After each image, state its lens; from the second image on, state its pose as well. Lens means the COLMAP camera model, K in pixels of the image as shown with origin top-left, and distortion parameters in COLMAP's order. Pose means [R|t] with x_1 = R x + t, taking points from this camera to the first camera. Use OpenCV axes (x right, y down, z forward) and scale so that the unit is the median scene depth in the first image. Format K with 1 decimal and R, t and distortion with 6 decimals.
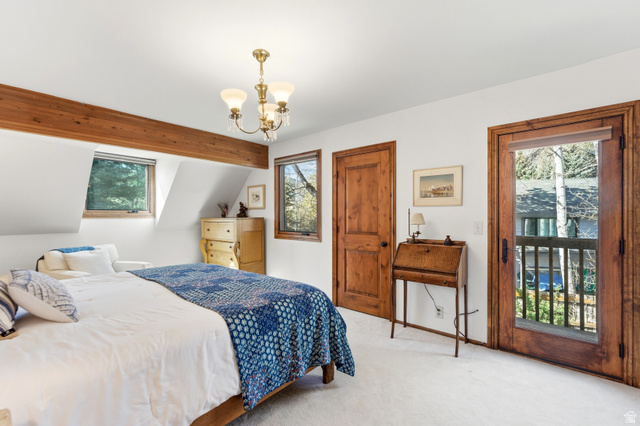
lens RADIAL K [[278.7, 0, 319.4], [0, 278.7, 216.0], [0, 0, 1]] dist [0.002847, 0.000213]
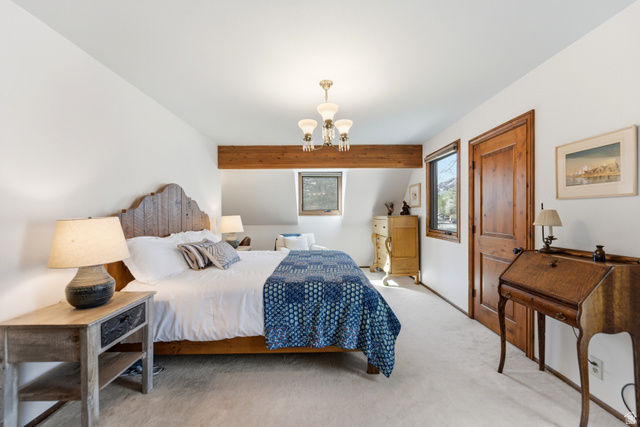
lens RADIAL K [[261.6, 0, 321.9], [0, 261.6, 214.1], [0, 0, 1]] dist [-0.002219, 0.000184]
pose [[0.666071, -0.003016, -0.745882, 0.430766], [0.004164, 0.999991, -0.000325, -0.000695], [0.745876, -0.002889, 0.666078, 0.142740]]
